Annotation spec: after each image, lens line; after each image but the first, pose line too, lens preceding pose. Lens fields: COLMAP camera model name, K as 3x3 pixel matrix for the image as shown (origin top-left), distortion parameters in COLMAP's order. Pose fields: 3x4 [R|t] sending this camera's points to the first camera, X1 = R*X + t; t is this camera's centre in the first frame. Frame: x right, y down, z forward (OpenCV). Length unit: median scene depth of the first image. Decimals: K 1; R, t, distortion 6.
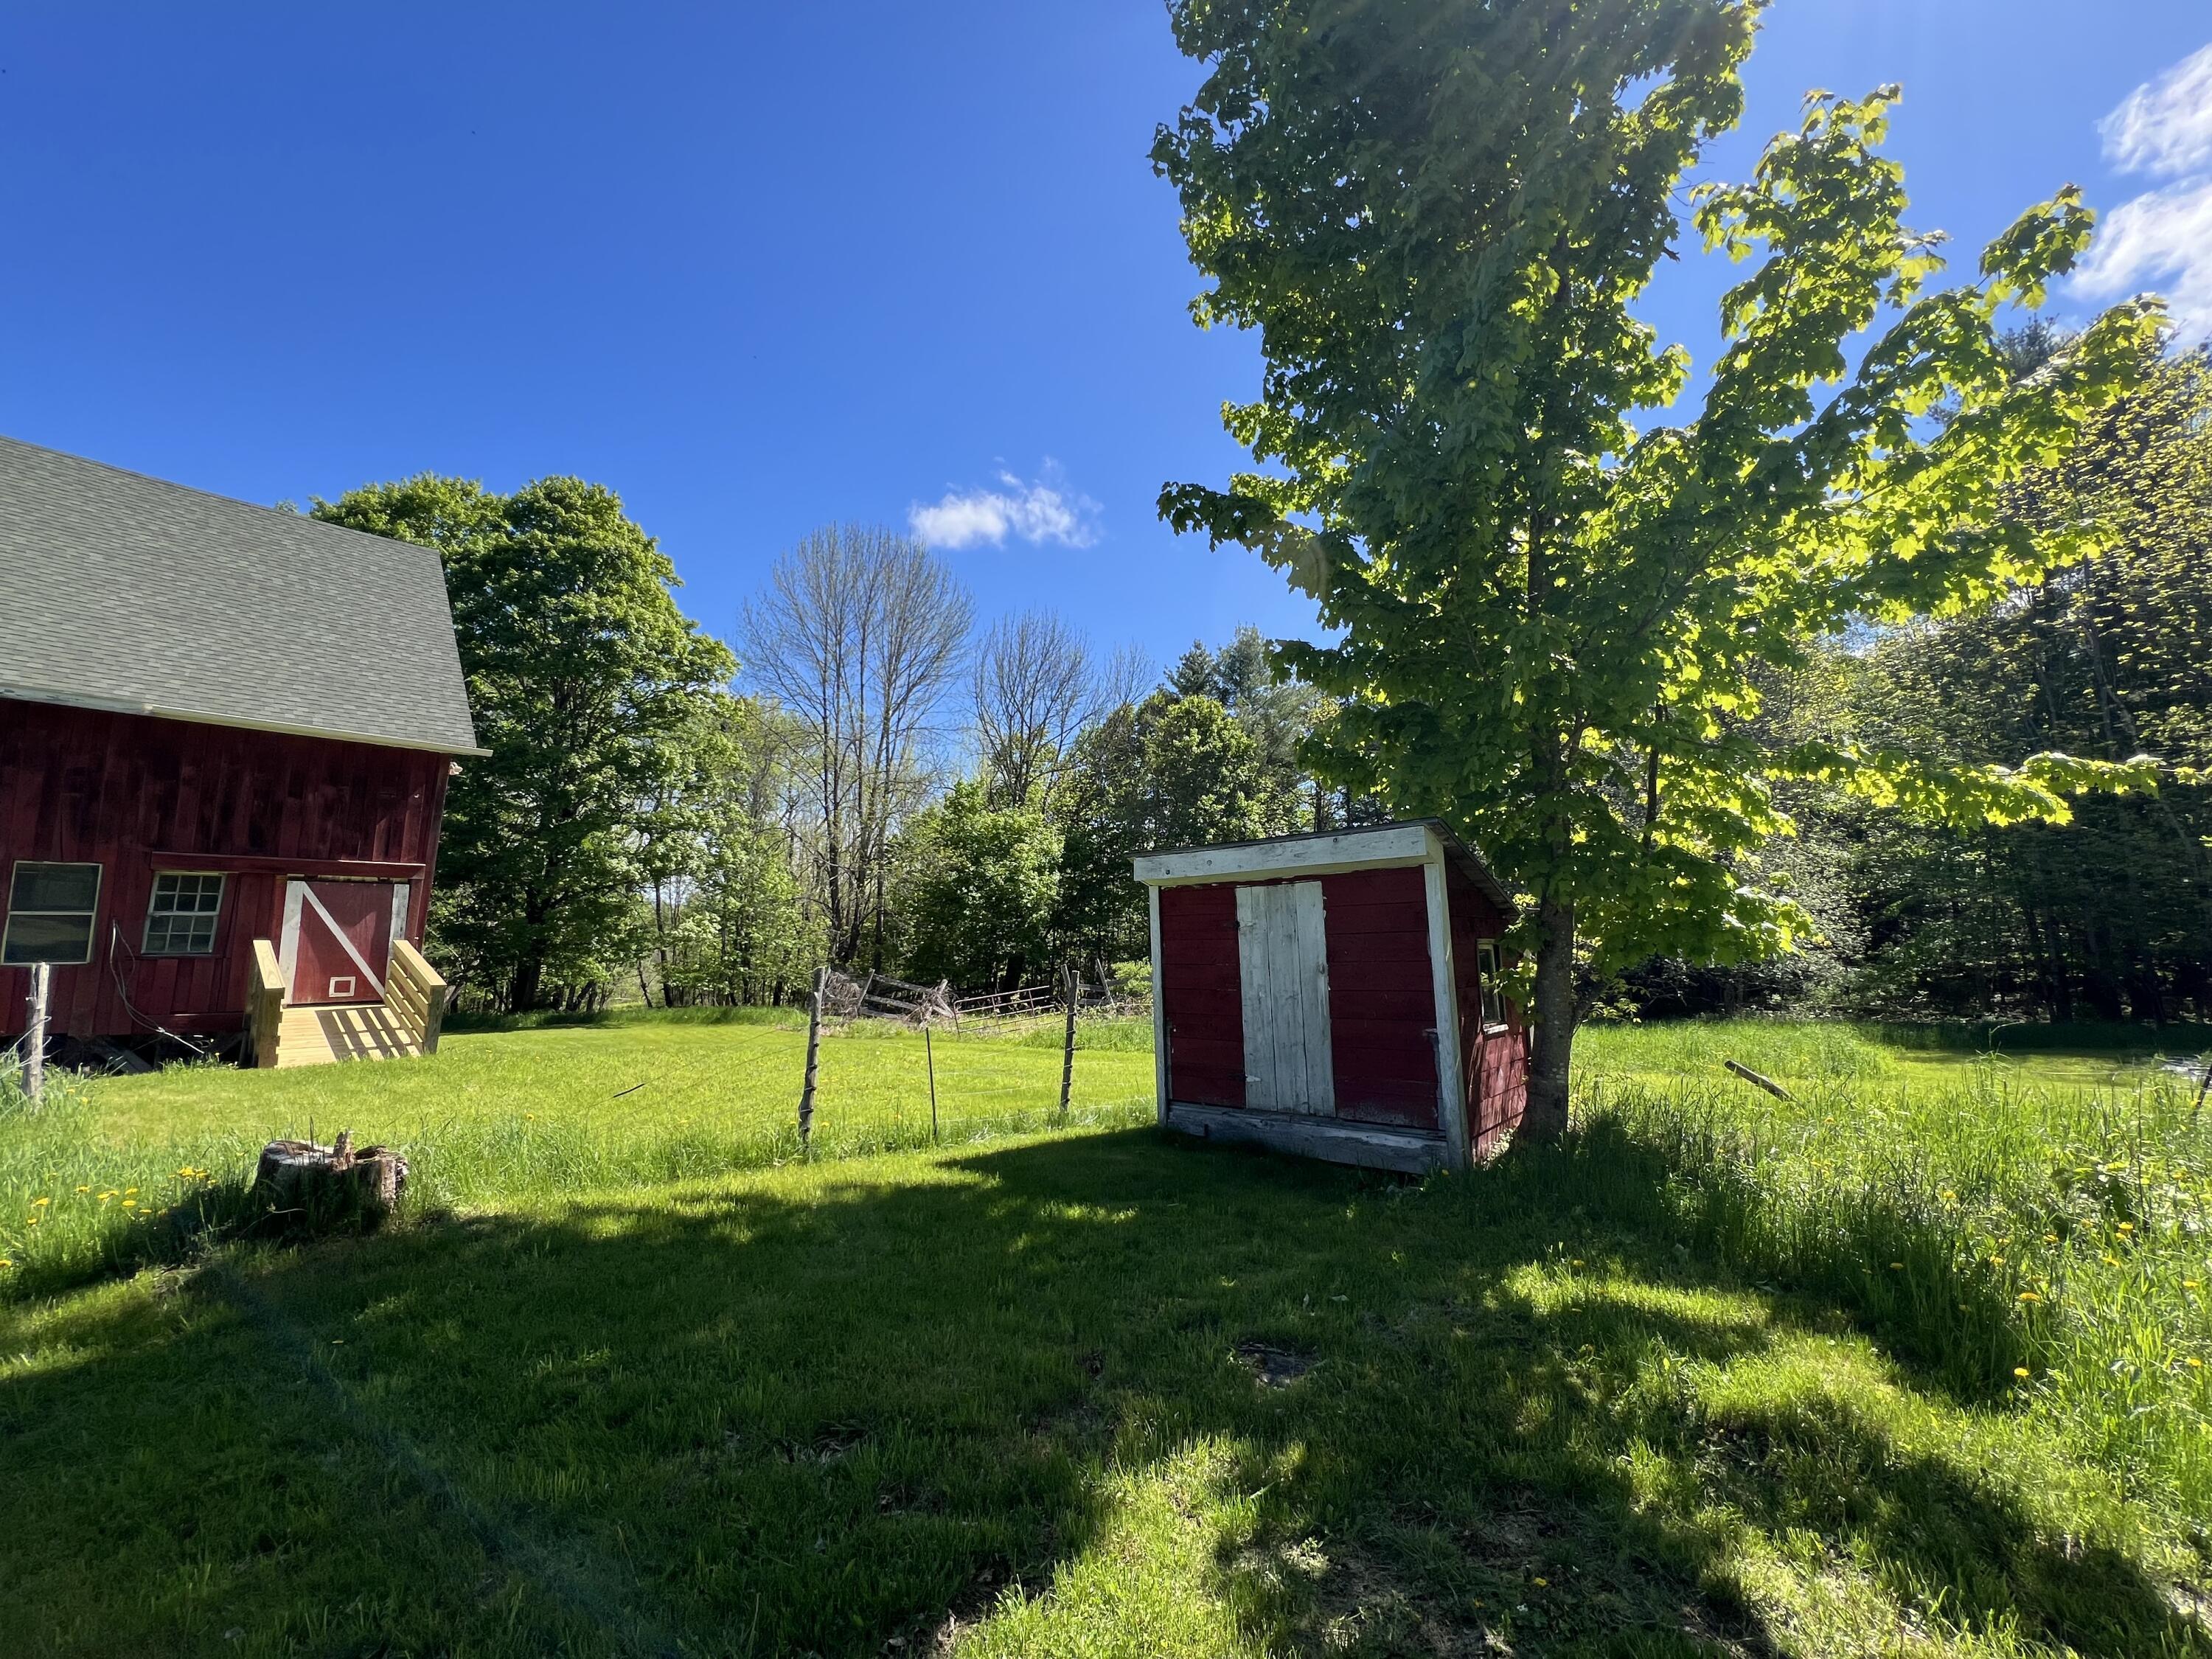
lens RADIAL K [[876.6, 0, 1111.2], [0, 876.6, 825.0], [0, 0, 1]] dist [-0.000422, -0.000293]
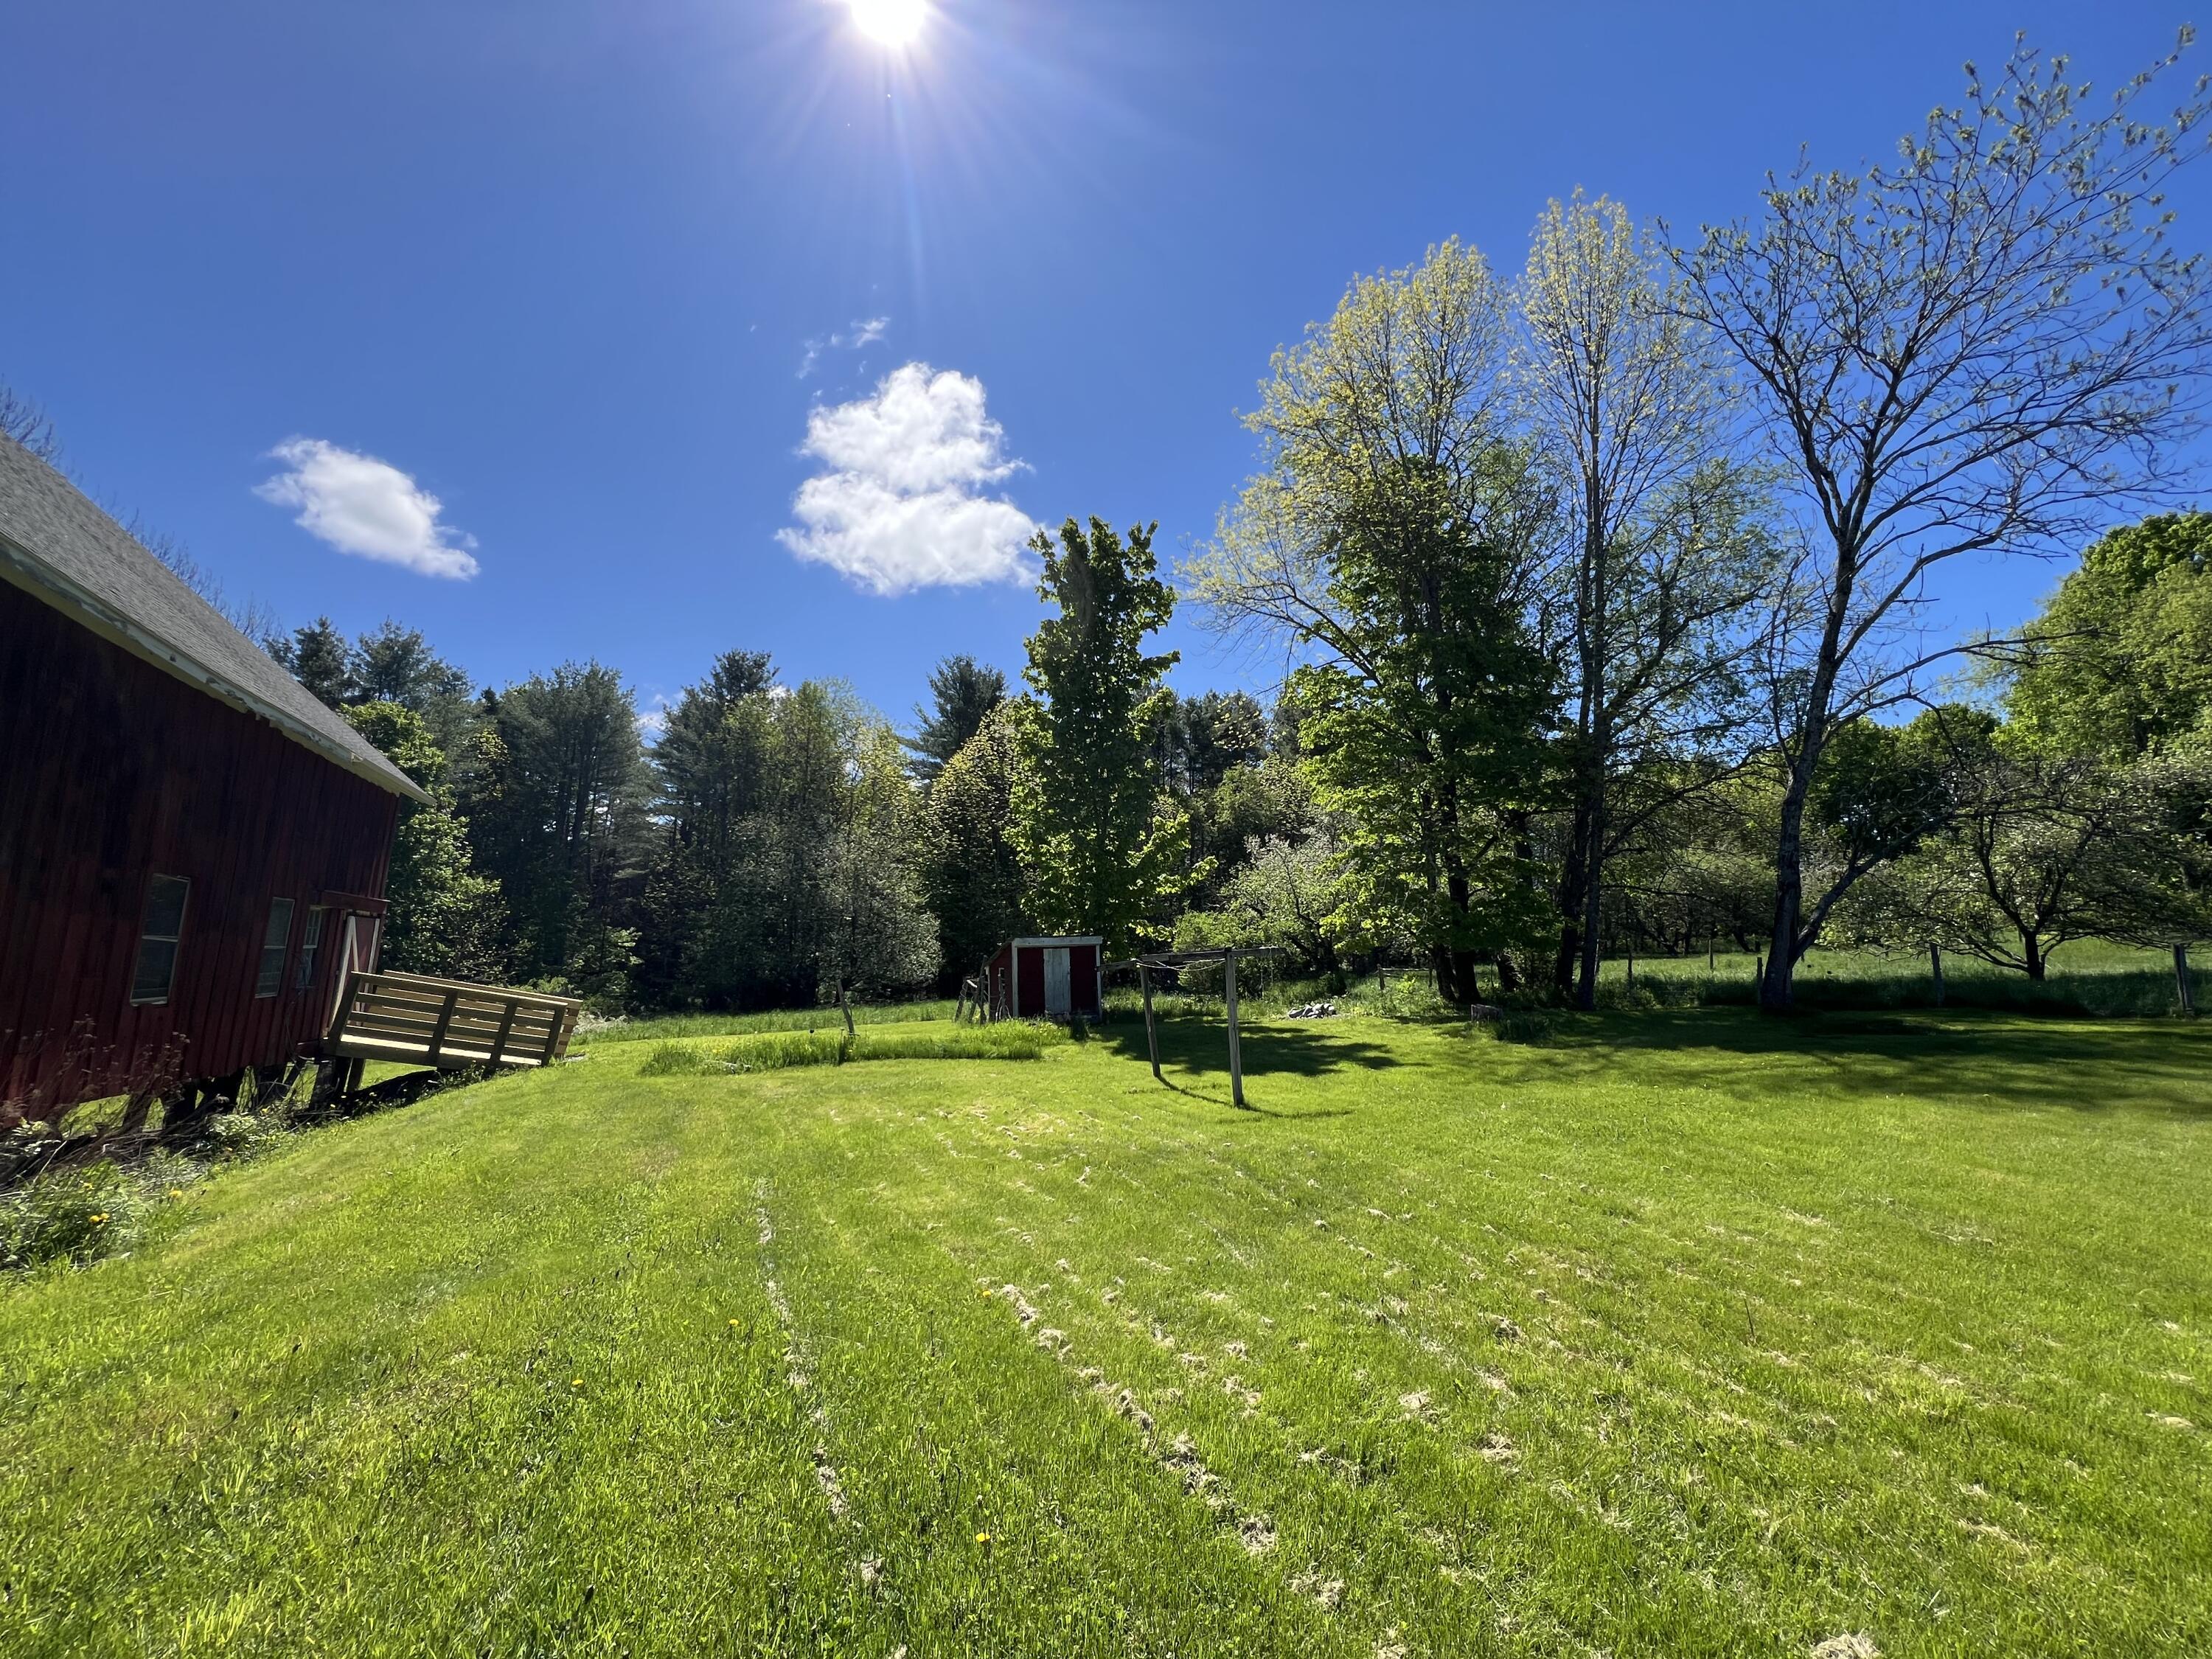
lens RADIAL K [[876.6, 0, 1111.2], [0, 876.6, 825.0], [0, 0, 1]] dist [-0.000422, -0.000293]
pose [[0.362369, 0.139369, 0.921556, -0.641714], [-0.119322, 0.987558, -0.102432, -0.018312], [-0.924365, -0.072844, 0.374490, -0.098437]]
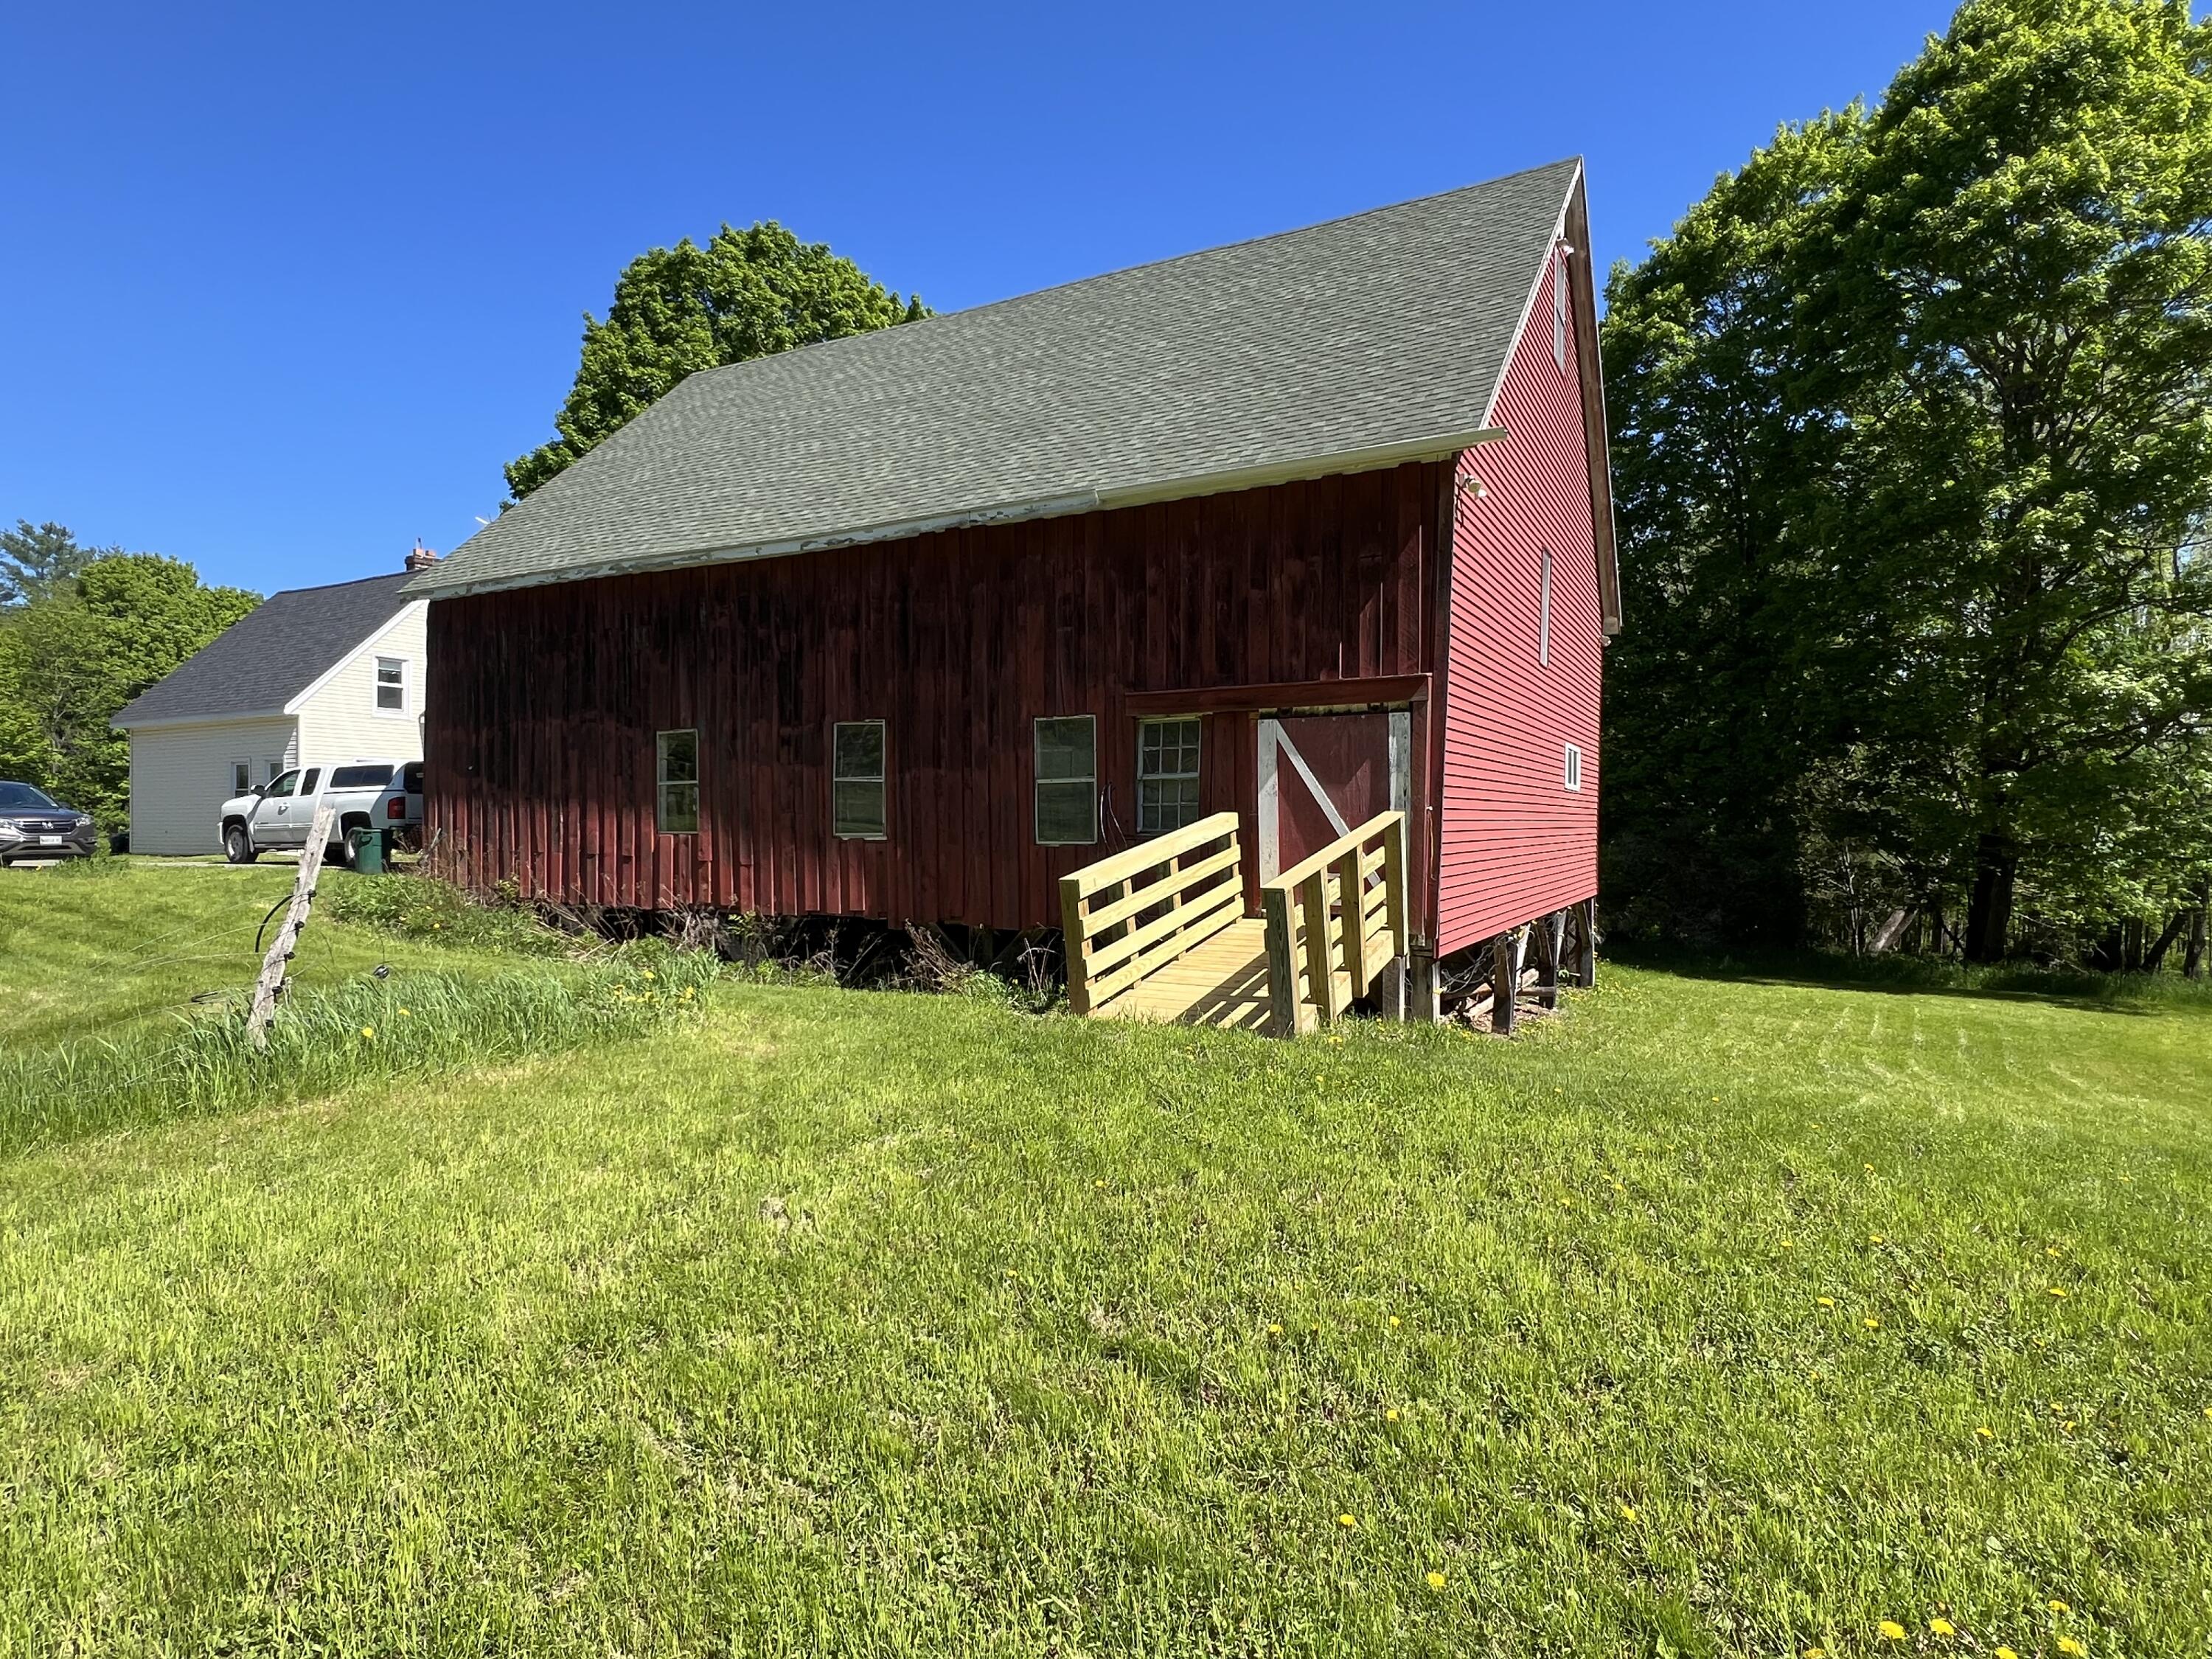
lens RADIAL K [[1186.2, 0, 1110.6], [0, 1186.2, 833.2], [0, 0, 1]] dist [-0.004354, 0.000948]
pose [[0.240714, -0.007512, -0.970567, -0.053010], [0.116620, 0.992949, 0.021238, 0.045985], [0.963565, -0.118300, 0.239892, 0.273024]]
